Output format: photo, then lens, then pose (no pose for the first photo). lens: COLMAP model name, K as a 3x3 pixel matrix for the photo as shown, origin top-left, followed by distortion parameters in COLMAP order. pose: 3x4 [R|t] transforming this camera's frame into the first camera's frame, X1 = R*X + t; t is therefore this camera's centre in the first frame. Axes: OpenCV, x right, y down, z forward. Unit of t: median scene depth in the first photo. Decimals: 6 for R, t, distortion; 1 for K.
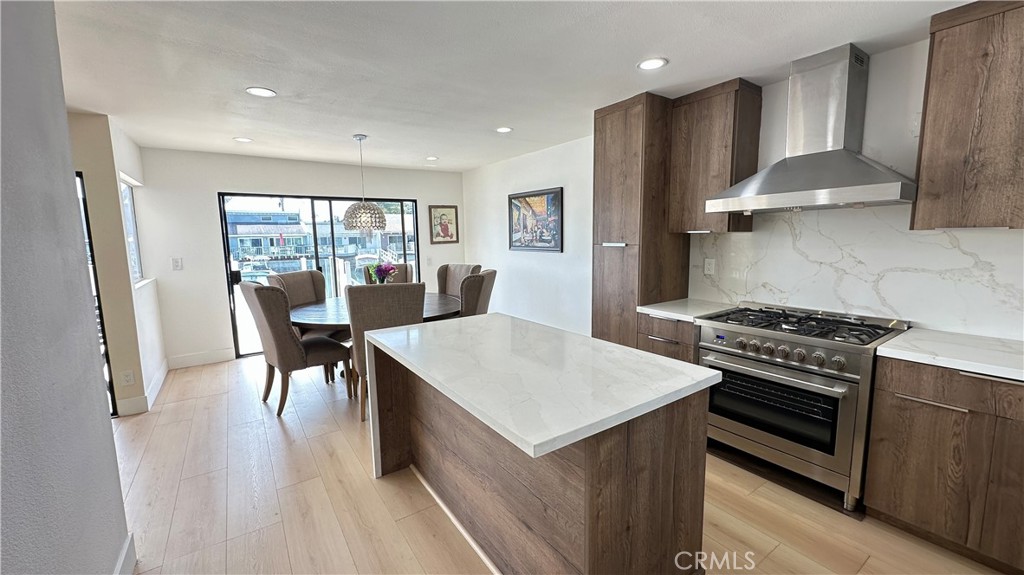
lens RADIAL K [[409.4, 0, 510.5], [0, 409.4, 287.2], [0, 0, 1]] dist [-0.002209, 0.000125]
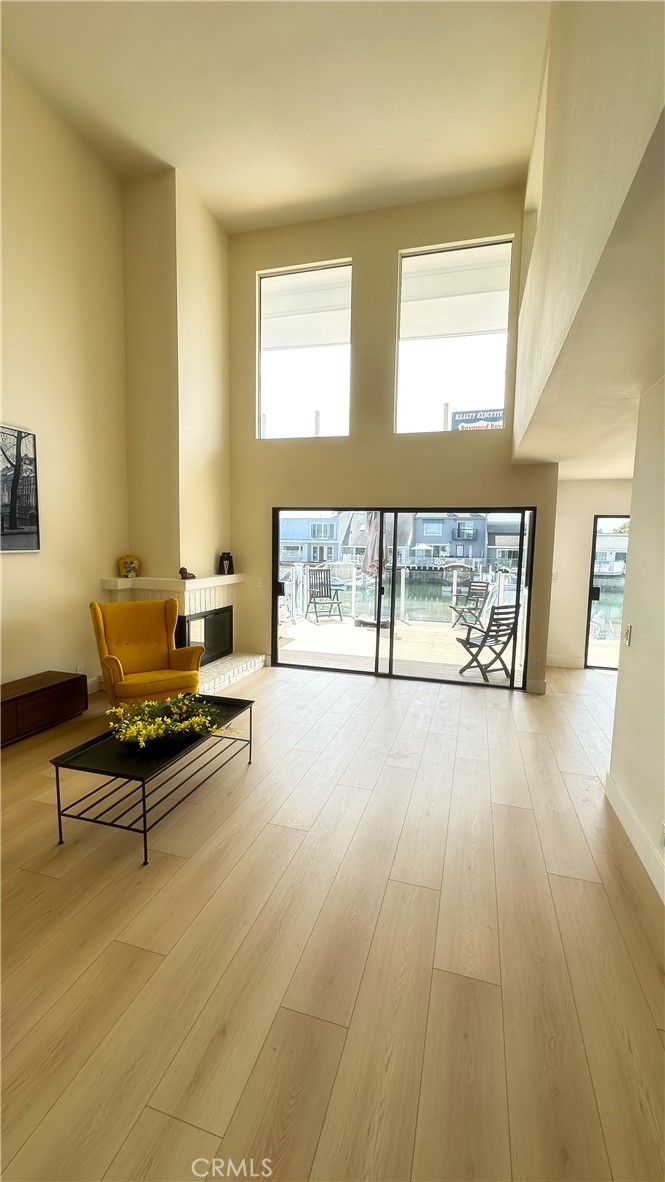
lens RADIAL K [[472.5, 0, 334.0], [0, 472.5, 593.9], [0, 0, 1]] dist [-0.002209, 0.000125]
pose [[0.629373, 0.105740, -0.769876, -0.121689], [-0.127348, 0.991340, 0.032050, 0.019639], [0.766598, 0.077871, 0.637389, -0.251642]]
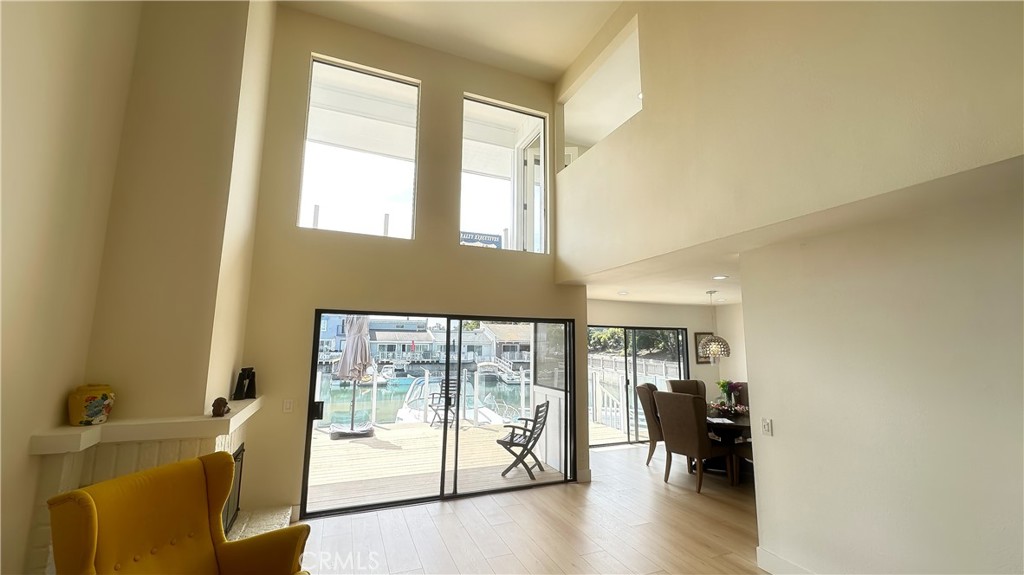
lens RADIAL K [[409.4, 0, 514.5], [0, 409.4, 287.7], [0, 0, 1]] dist [-0.002209, 0.000125]
pose [[0.979665, -0.003452, -0.200608, -0.487713], [-0.048843, 0.965669, -0.255142, 0.015426], [0.194602, 0.259752, 0.945864, -0.334737]]
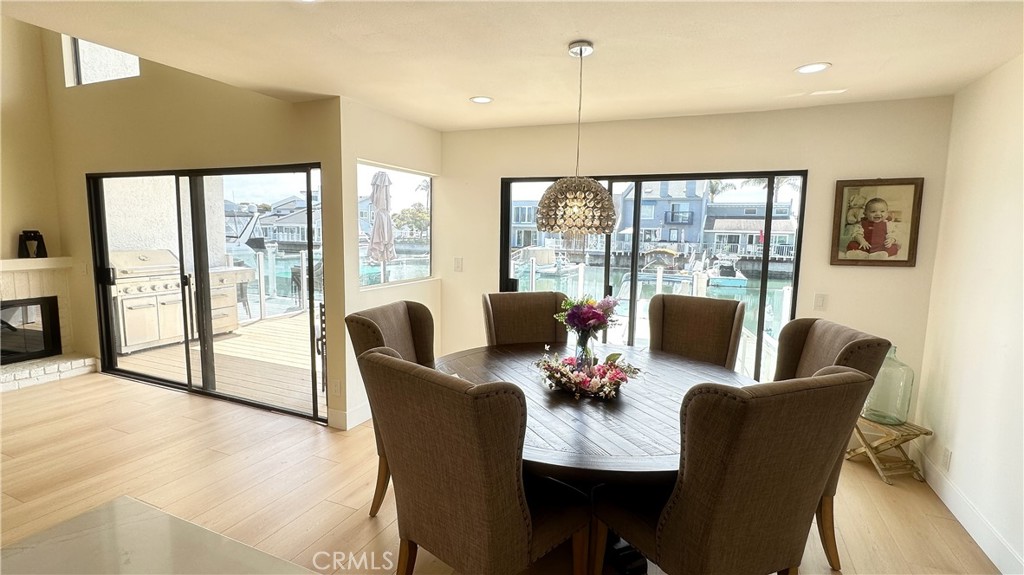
lens RADIAL K [[487.5, 0, 512.3], [0, 487.5, 287.0], [0, 0, 1]] dist [-0.010730, -0.000076]
pose [[0.530818, 0.123993, -0.838366, 0.079753], [-0.134253, 0.989051, 0.061276, -0.064818], [0.836785, 0.080027, 0.541652, 0.399828]]
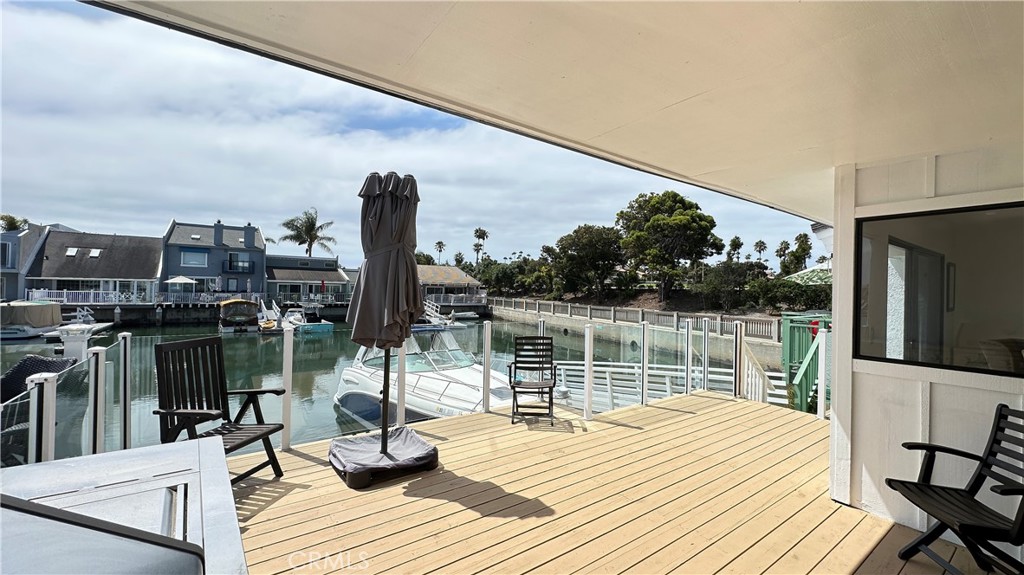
lens RADIAL K [[409.4, 0, 512.9], [0, 409.4, 286.5], [0, 0, 1]] dist [-0.002209, 0.000125]
pose [[0.998998, 0.036895, 0.025332, -1.048106], [-0.033202, 0.990522, -0.133279, -0.019377], [-0.030010, 0.132305, 0.990755, 0.244149]]
